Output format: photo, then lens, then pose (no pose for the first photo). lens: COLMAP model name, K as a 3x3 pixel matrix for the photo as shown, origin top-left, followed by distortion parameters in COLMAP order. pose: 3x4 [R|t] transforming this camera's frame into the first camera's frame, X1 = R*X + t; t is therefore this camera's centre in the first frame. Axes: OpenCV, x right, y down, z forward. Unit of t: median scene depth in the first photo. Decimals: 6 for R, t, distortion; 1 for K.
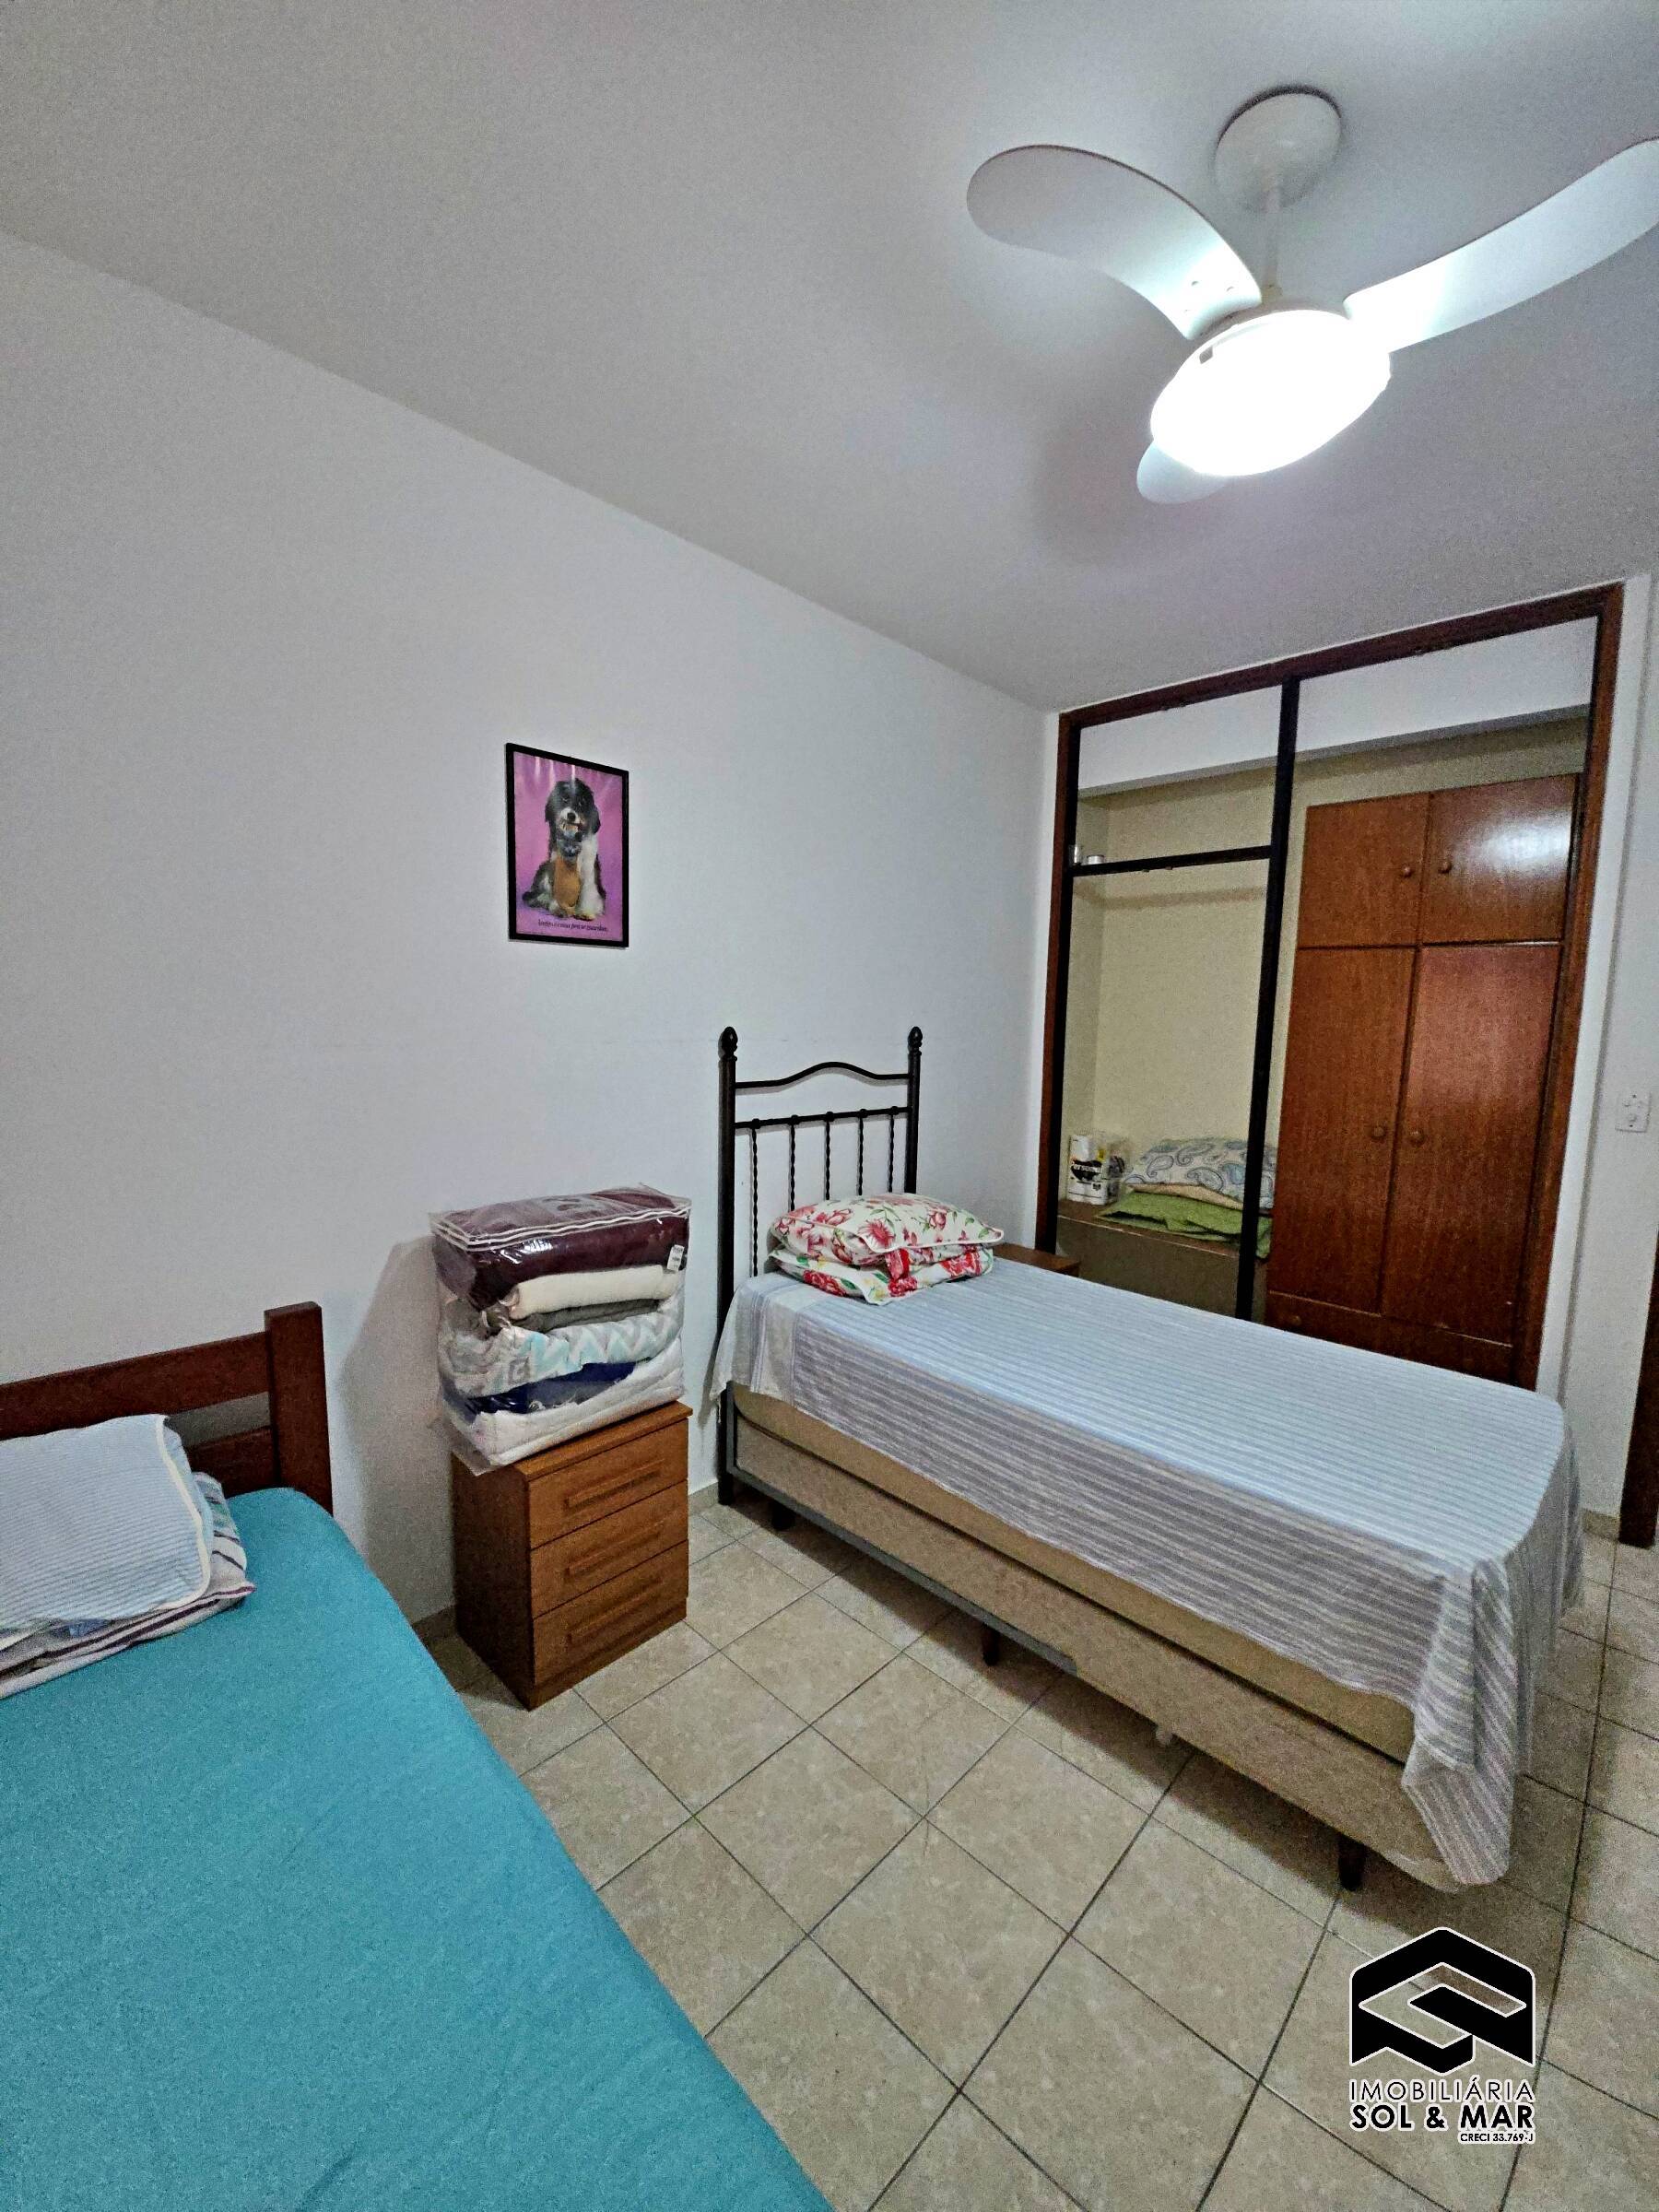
lens RADIAL K [[888.1, 0, 830.4], [0, 888.1, 1112.6], [0, 0, 1]] dist [-0.008832, -0.000648]
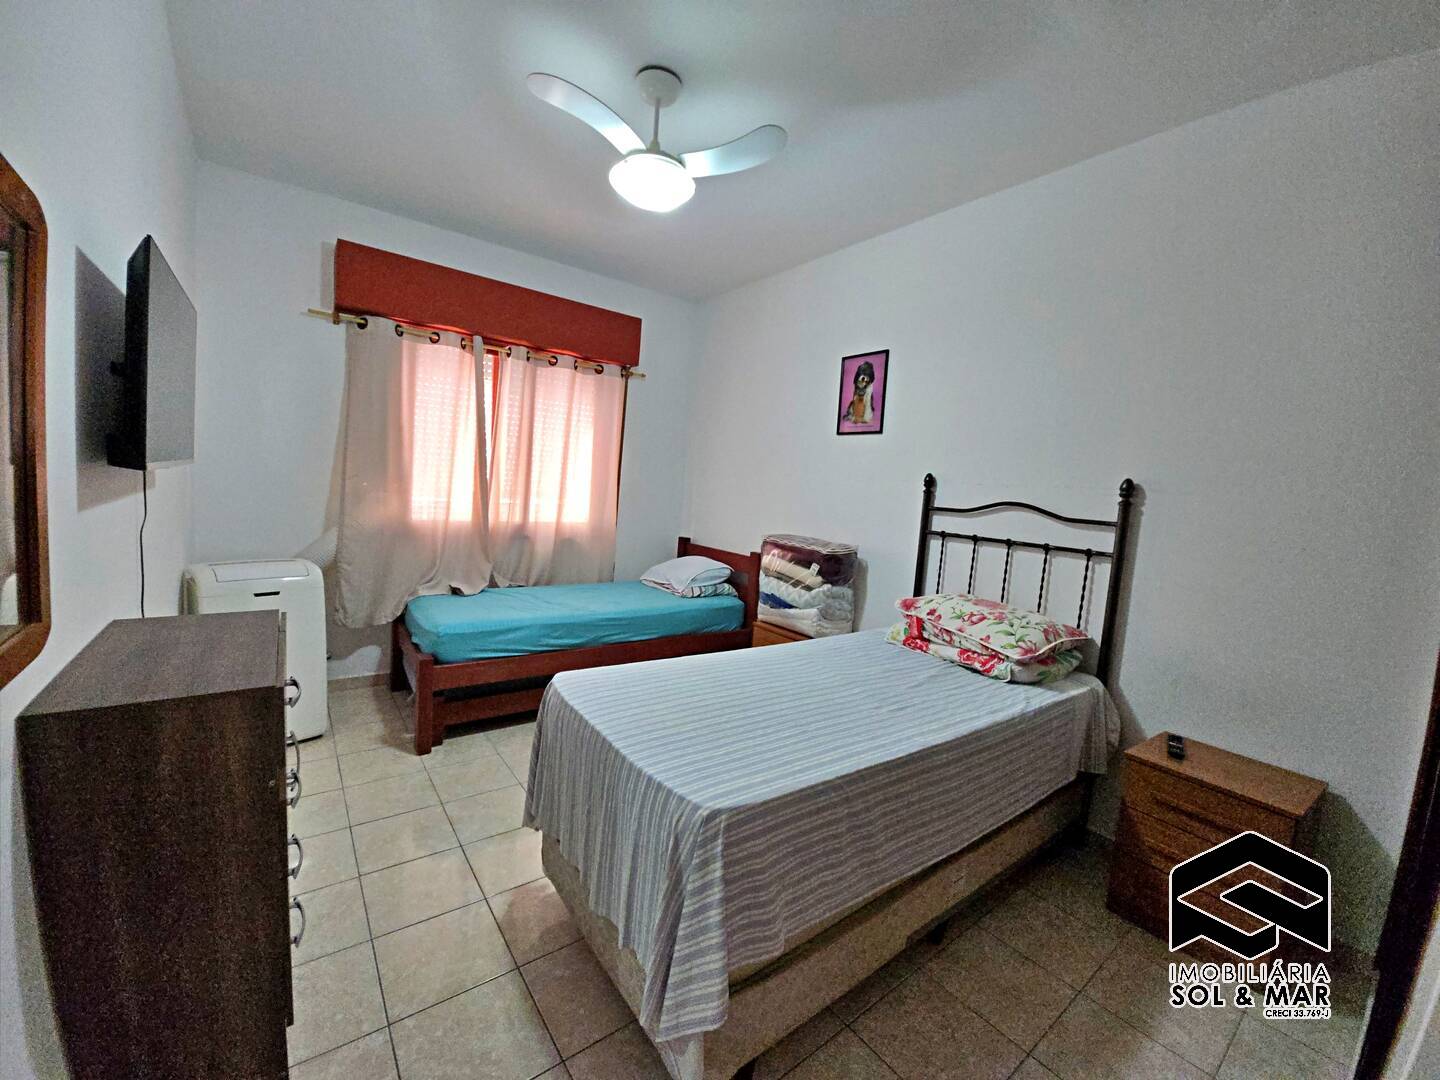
lens RADIAL K [[578.2, 0, 718.3], [0, 578.2, 536.2], [0, 0, 1]] dist [-0.008832, -0.000648]
pose [[-0.161741, 0.047740, -0.985678, 1.032550], [-0.194614, 0.977670, 0.079287, 0.012662], [0.967453, 0.204651, -0.148838, 0.782437]]
